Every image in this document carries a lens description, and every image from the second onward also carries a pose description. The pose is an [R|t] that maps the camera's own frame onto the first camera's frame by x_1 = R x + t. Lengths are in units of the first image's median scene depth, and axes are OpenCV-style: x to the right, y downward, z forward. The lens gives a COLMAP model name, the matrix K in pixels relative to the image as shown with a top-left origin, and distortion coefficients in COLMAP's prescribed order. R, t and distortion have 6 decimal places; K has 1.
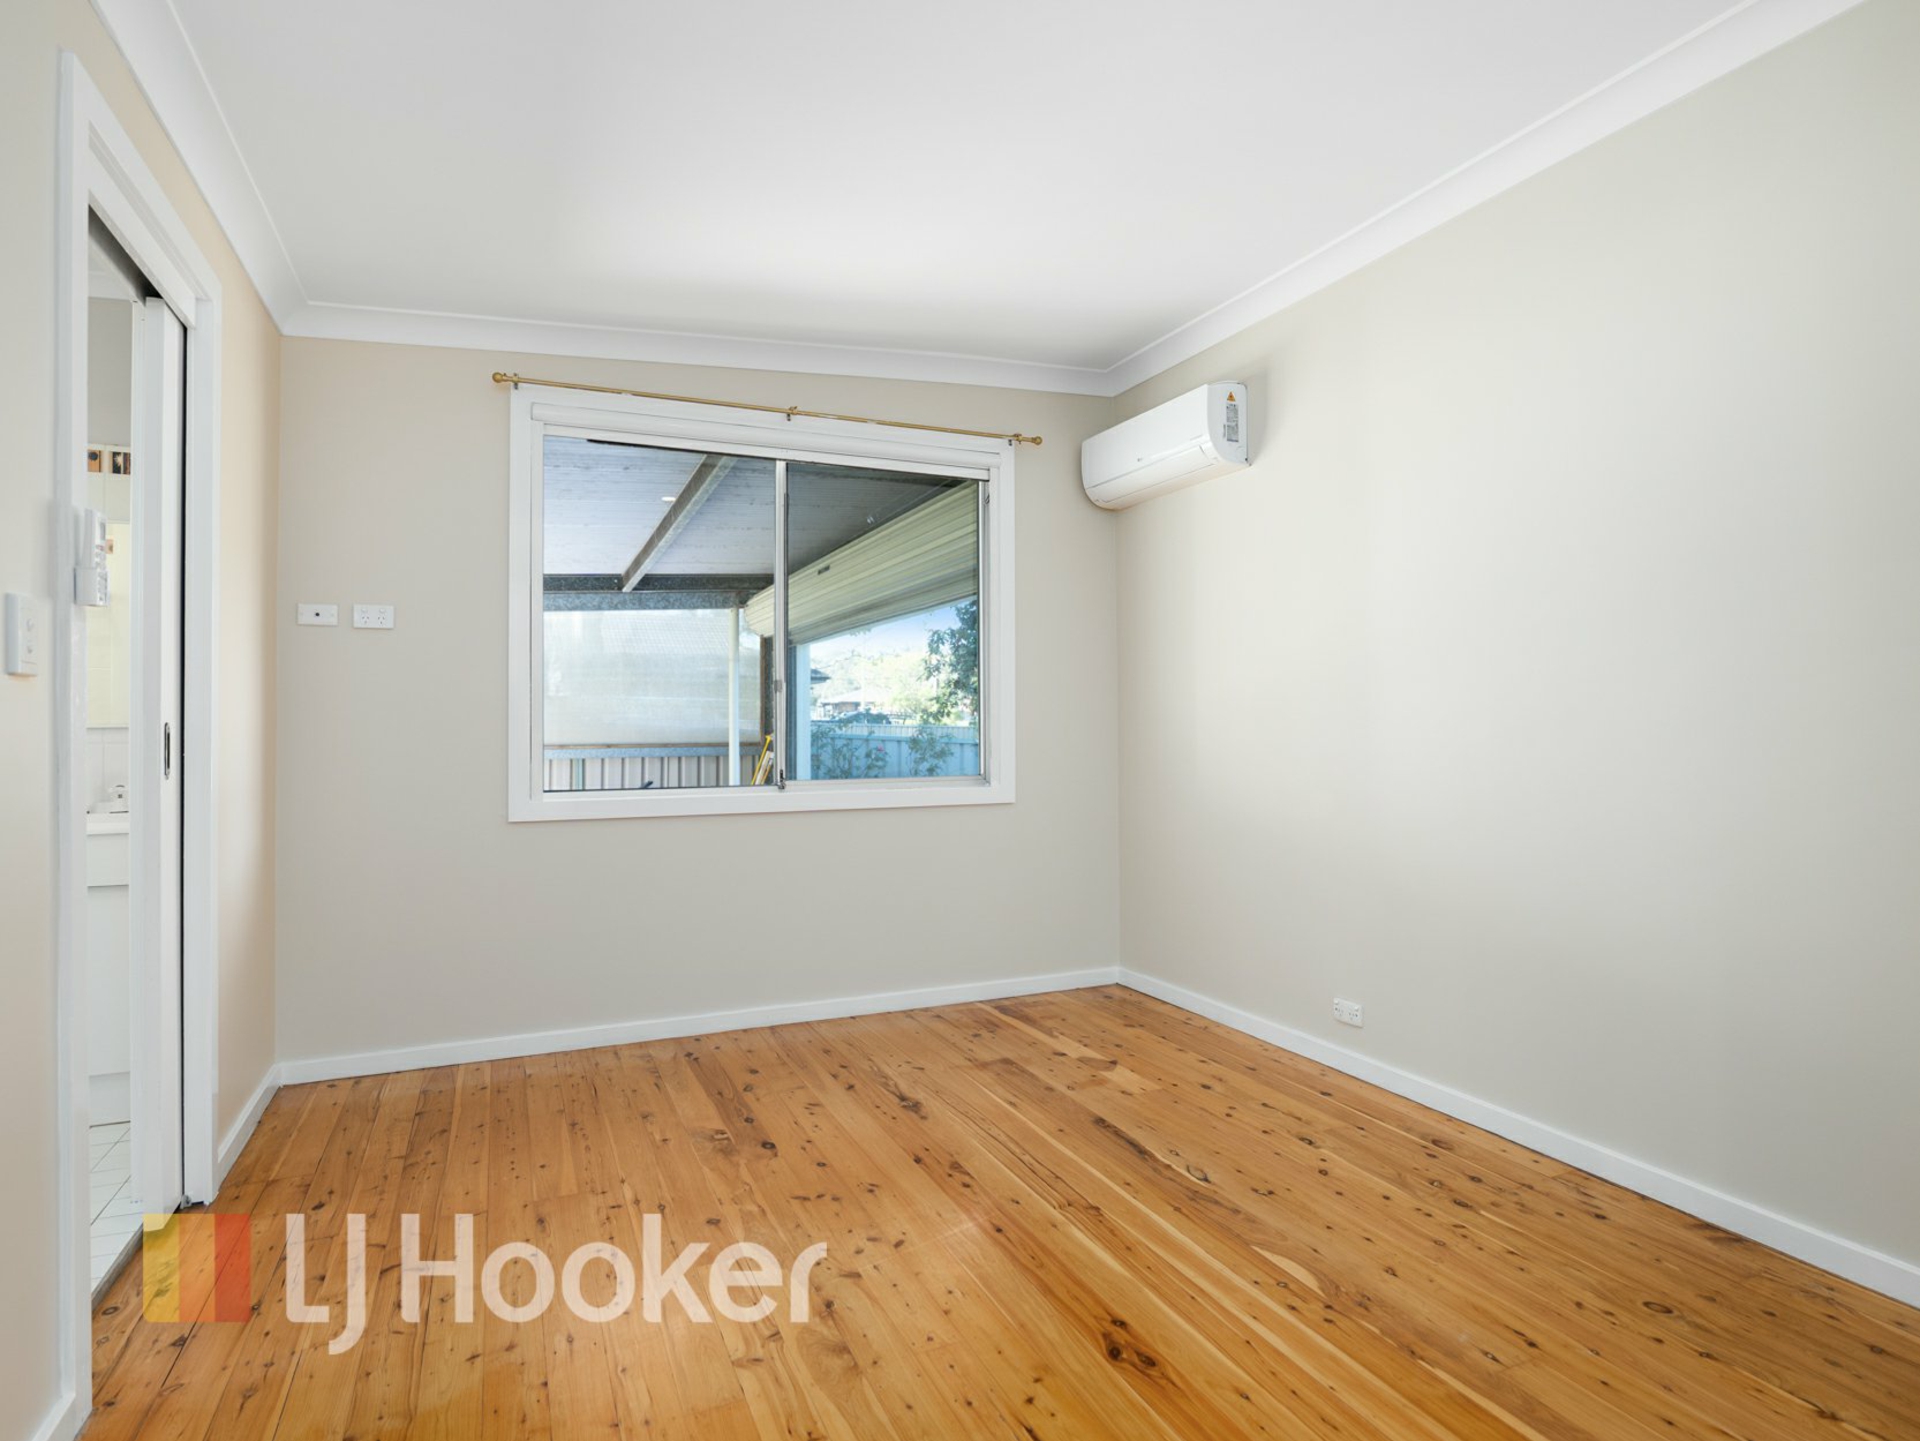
lens RADIAL K [[1012.9, 0, 954.9], [0, 1012.9, 721.6], [0, 0, 1]] dist [-0.025805, -0.000411]
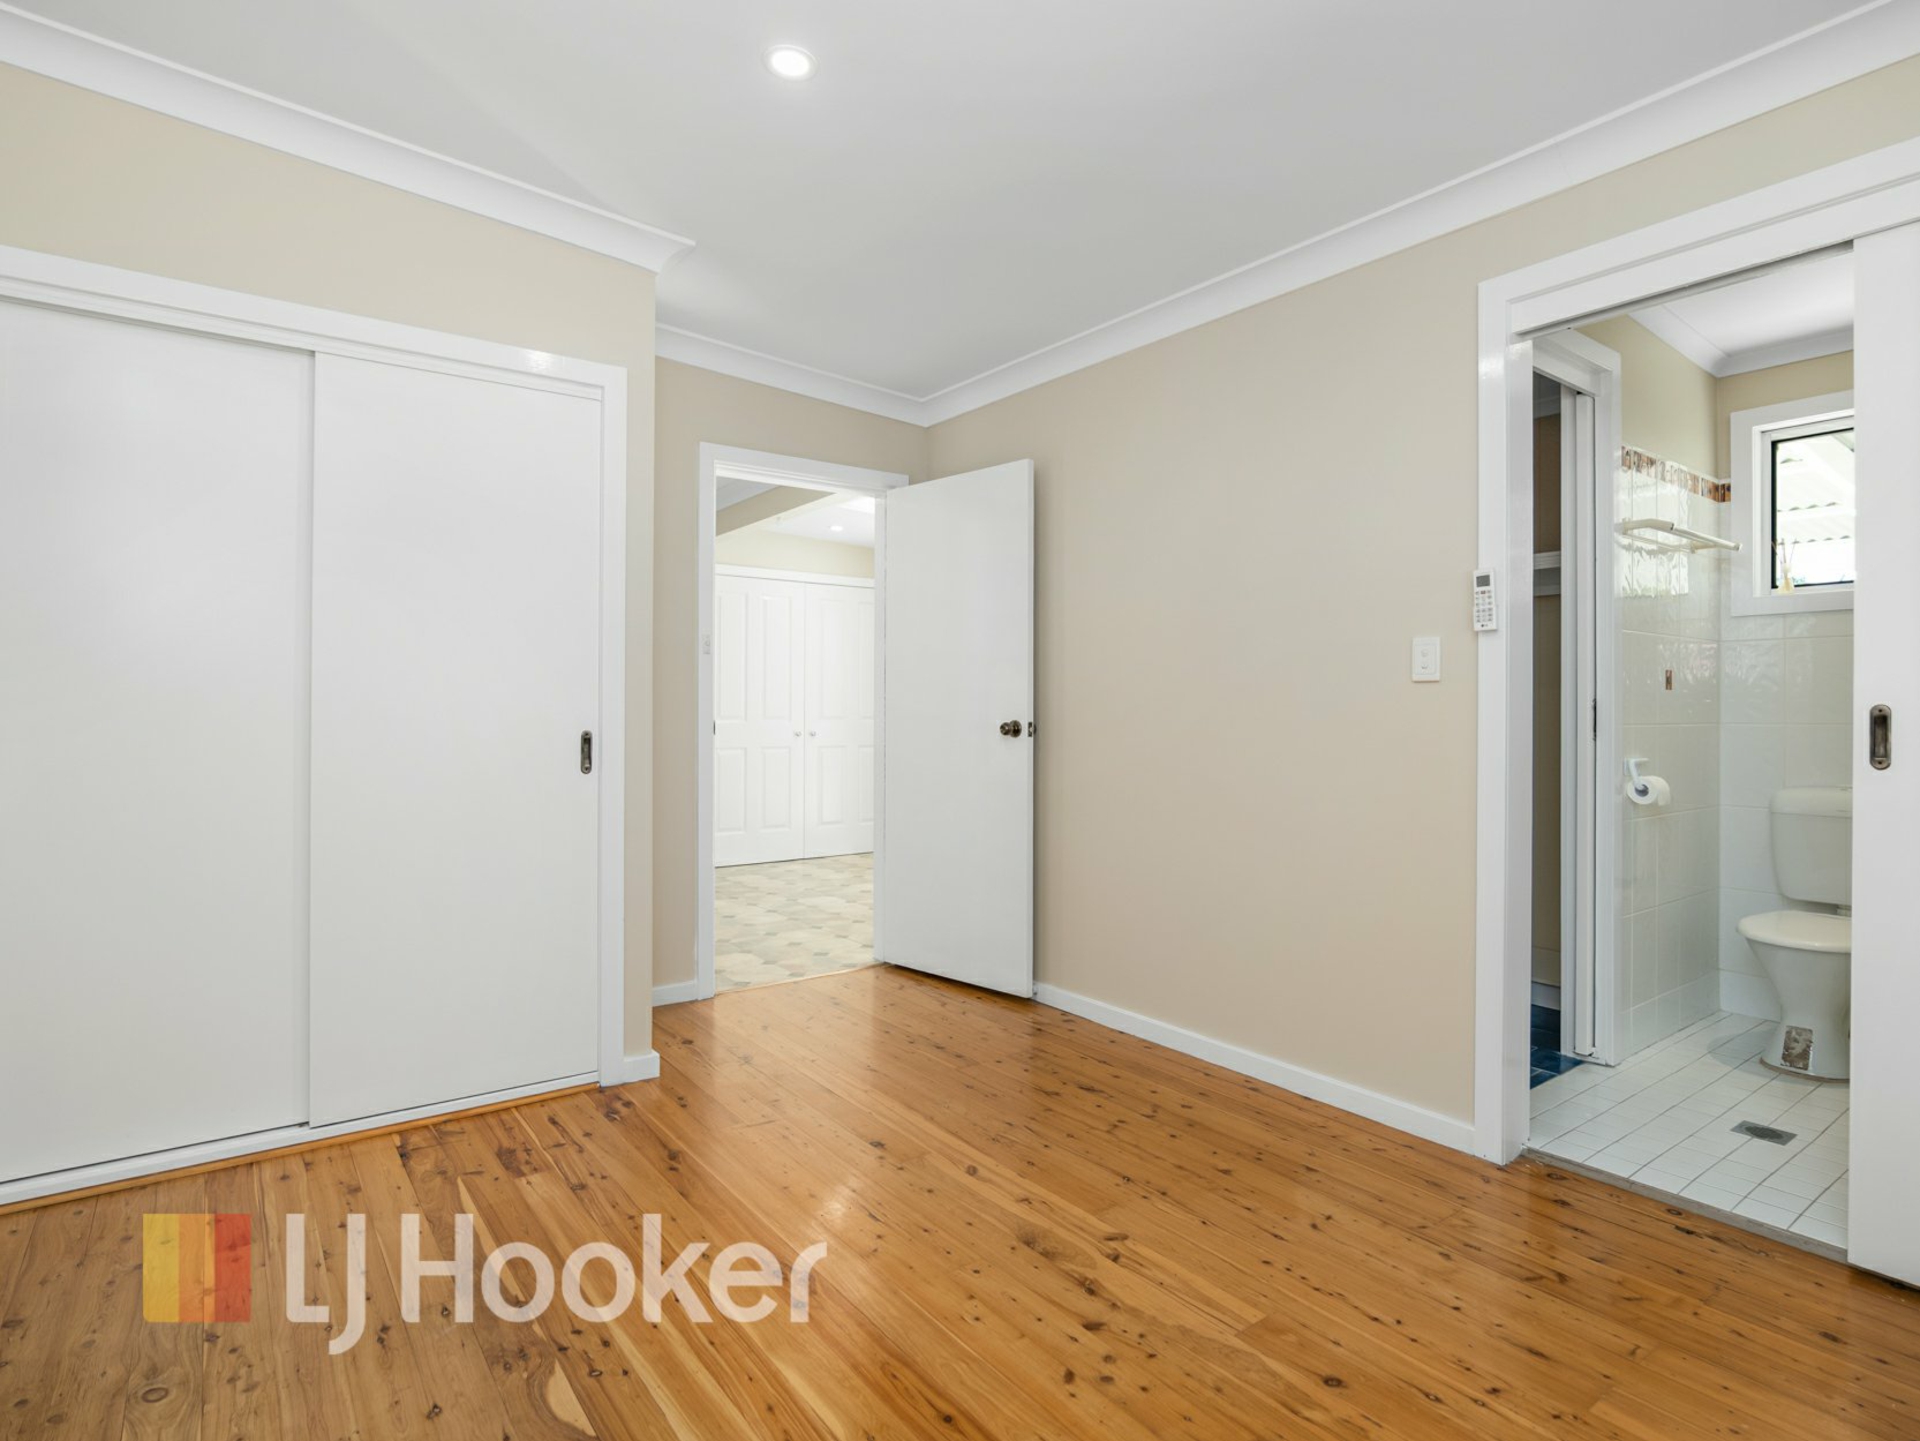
lens RADIAL K [[1012.9, 0, 956.2], [0, 1012.9, 717.3], [0, 0, 1]] dist [-0.025805, -0.000411]
pose [[-0.976566, 0.003581, -0.215187, 0.206574], [0.004462, 0.999984, -0.003606, 0.015319], [0.215171, -0.004481, -0.976566, 1.857505]]
